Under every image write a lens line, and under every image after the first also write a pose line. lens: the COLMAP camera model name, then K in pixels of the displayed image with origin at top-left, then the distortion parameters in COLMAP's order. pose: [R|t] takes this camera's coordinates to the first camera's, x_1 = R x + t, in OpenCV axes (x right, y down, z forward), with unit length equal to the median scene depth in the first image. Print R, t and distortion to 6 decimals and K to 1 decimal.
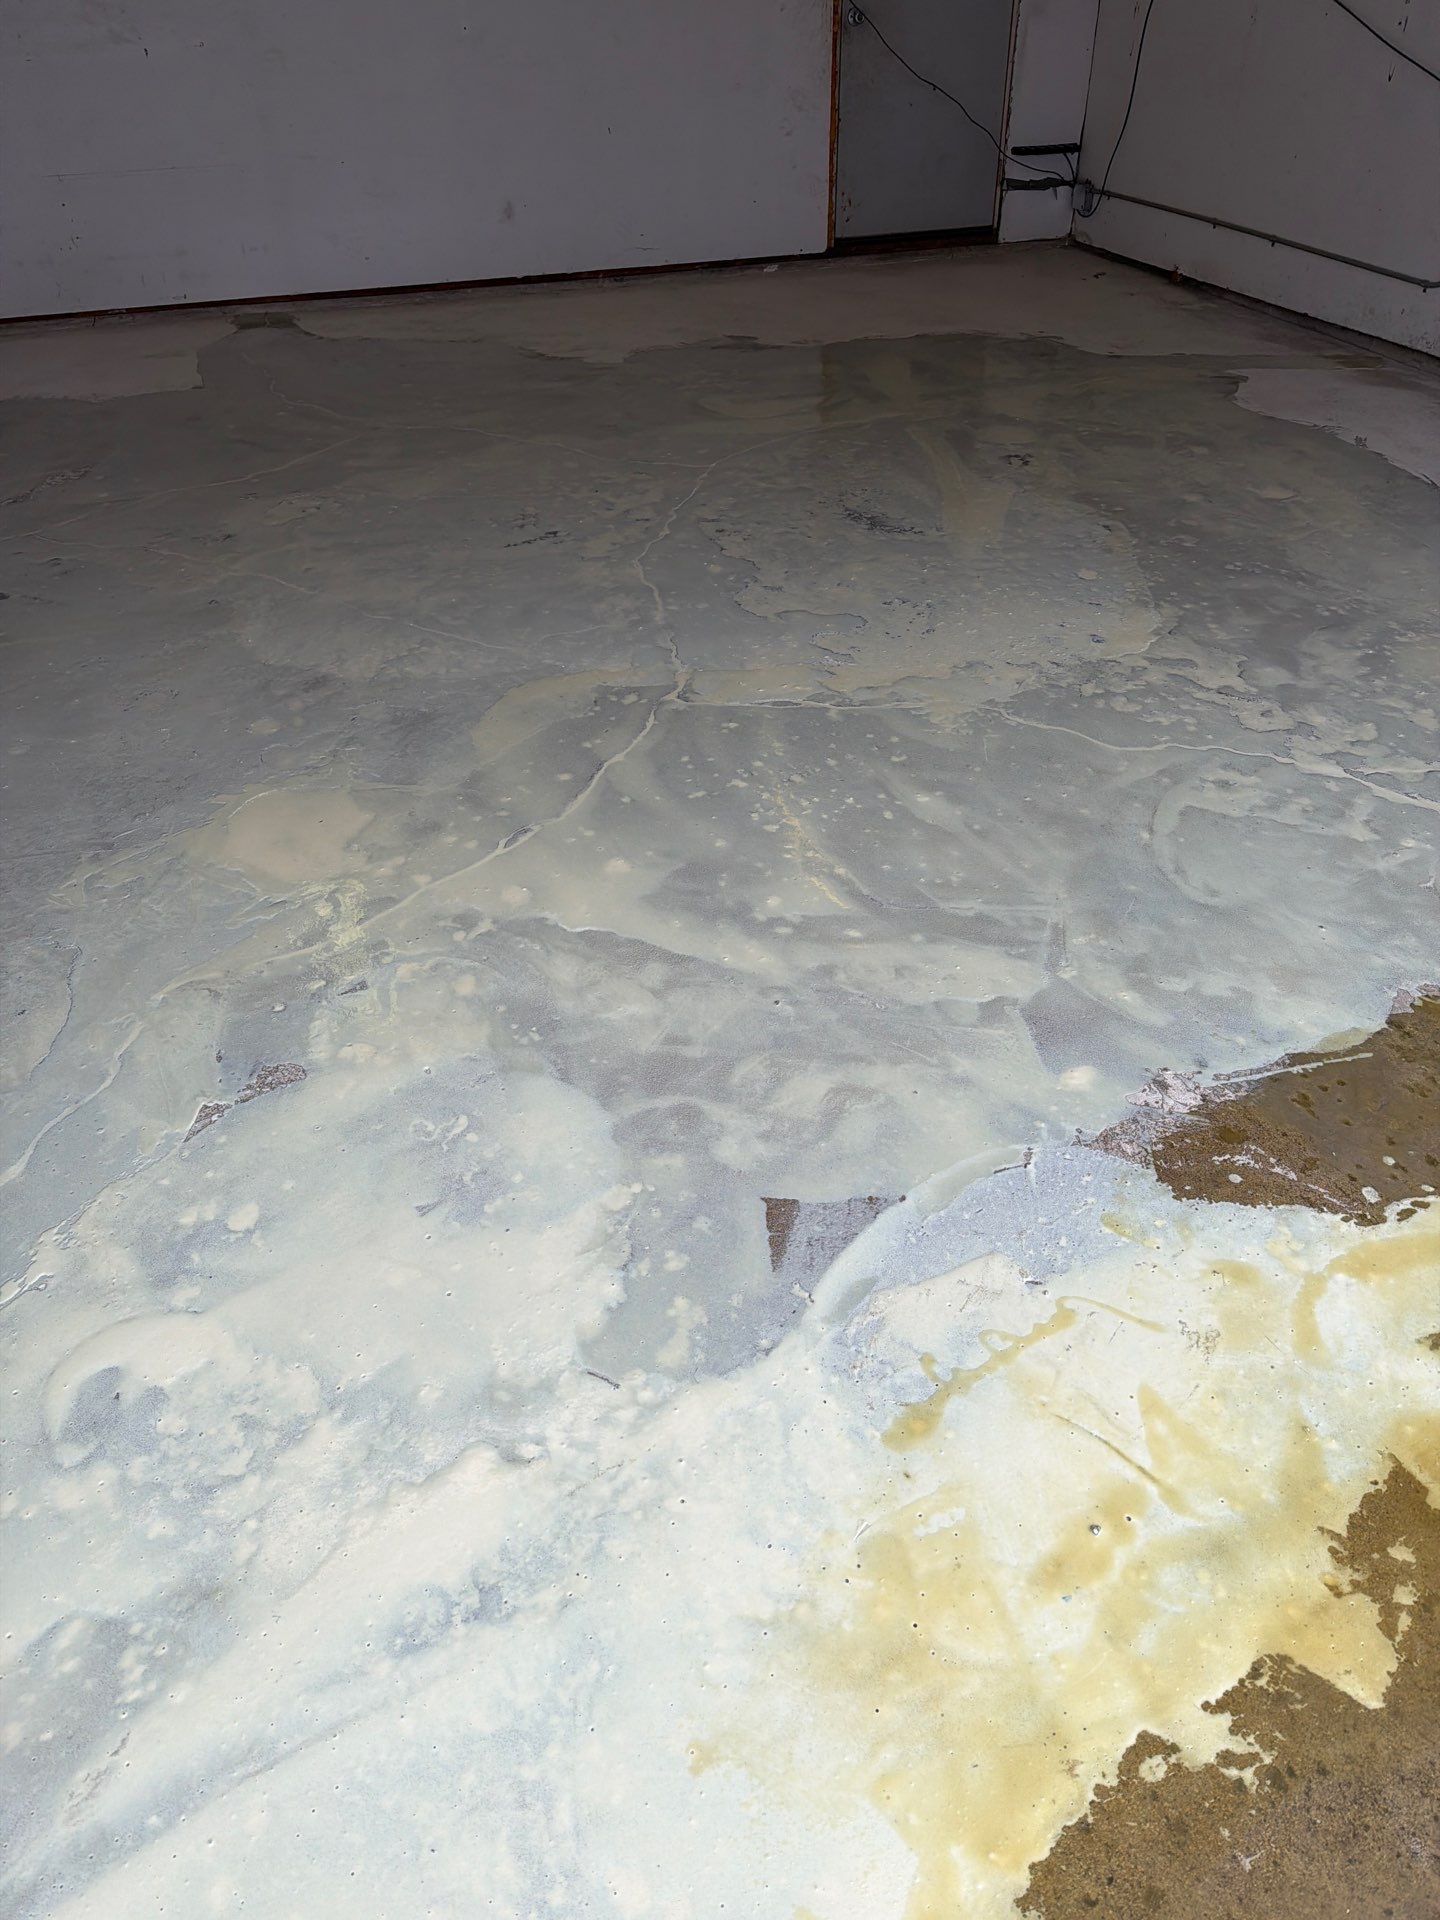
lens RADIAL K [[1307.5, 0, 720.0], [0, 1307.5, 960.0], [0, 0, 1]] dist [0.137374, -0.213231]
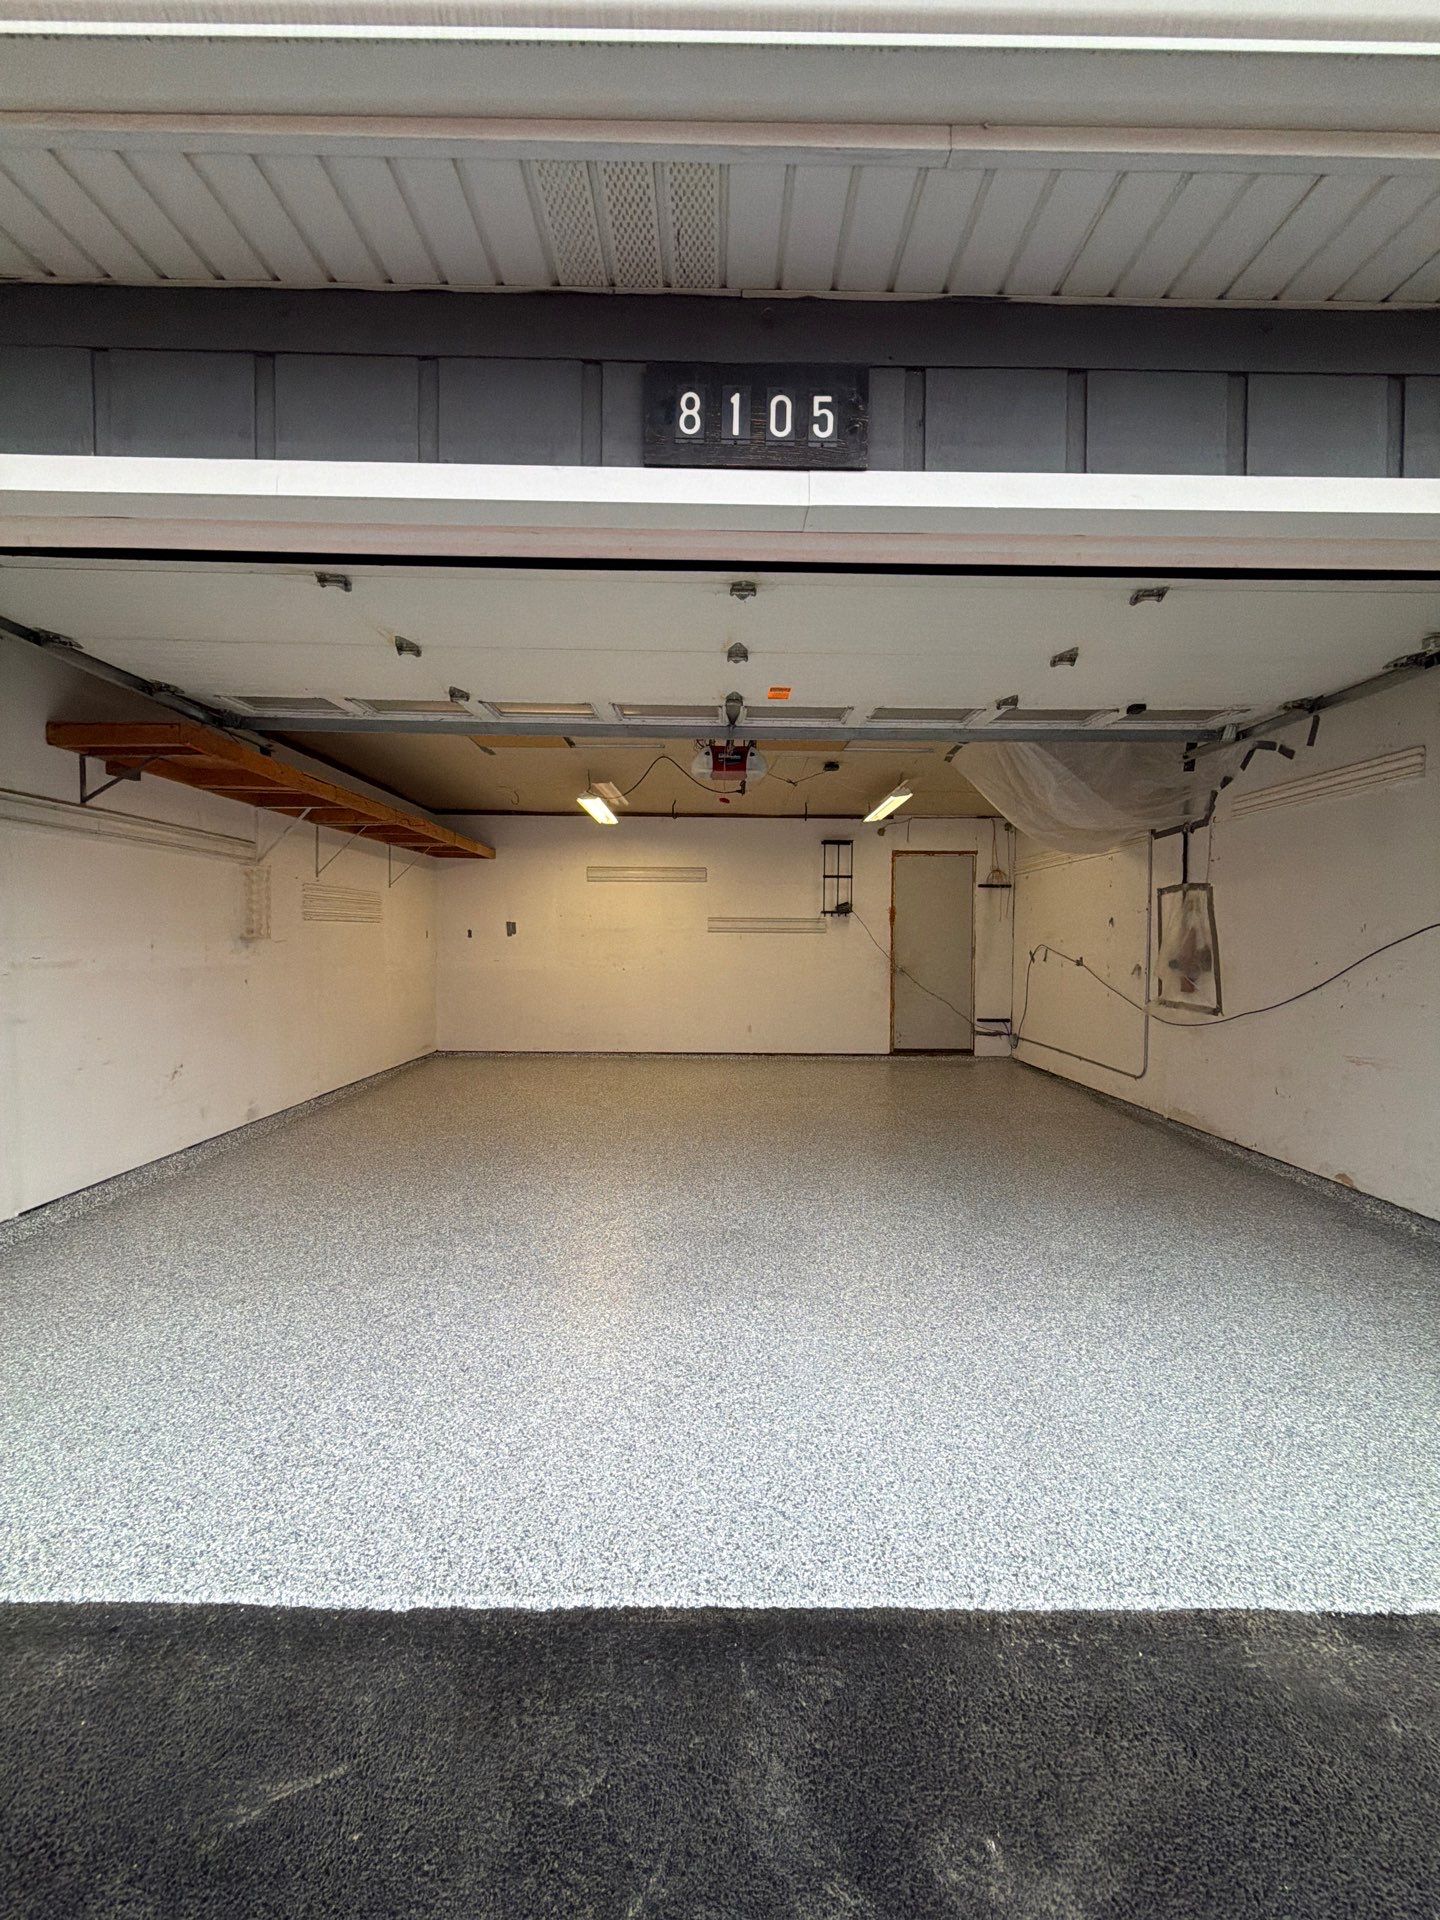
lens RADIAL K [[755.9, 0, 722.3], [0, 755.9, 962.9], [0, 0, 1]] dist [-0.000966, -0.000323]
pose [[0.950729, 0.030453, -0.308524, 0.572348], [-0.206041, 0.805653, -0.555401, 0.314486], [0.231650, 0.591605, 0.772232, -0.390759]]
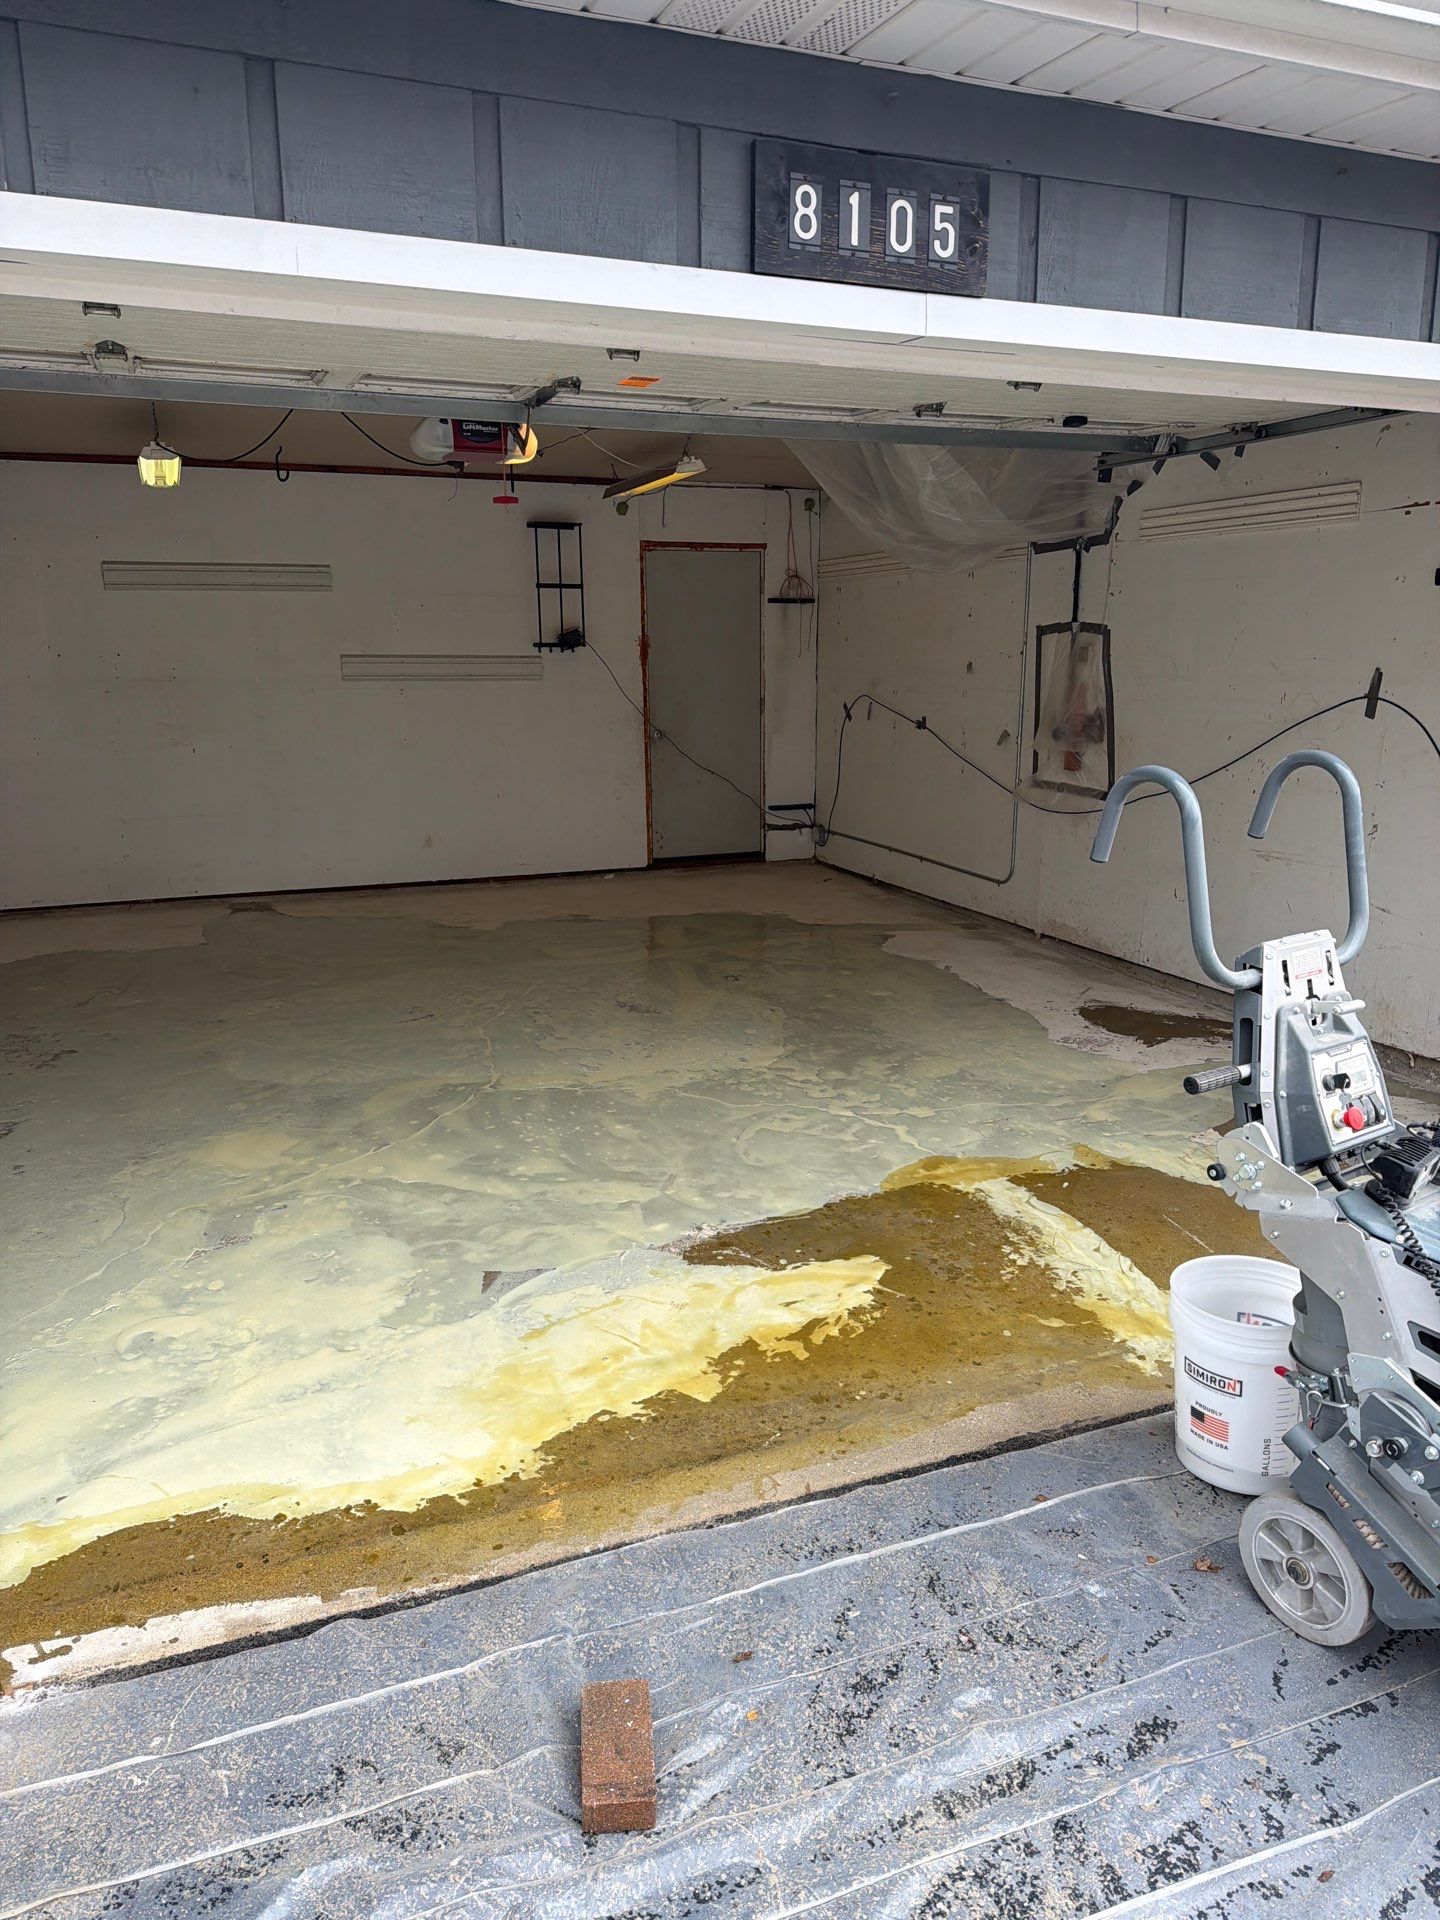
lens RADIAL K [[1307.5, 0, 720.0], [0, 1307.5, 960.0], [0, 0, 1]] dist [0.137374, -0.213231]
pose [[0.998375, -0.005626, 0.056707, 0.220733], [0.028320, 0.912516, -0.408060, 0.456827], [-0.049451, 0.409003, 0.911192, -0.817890]]
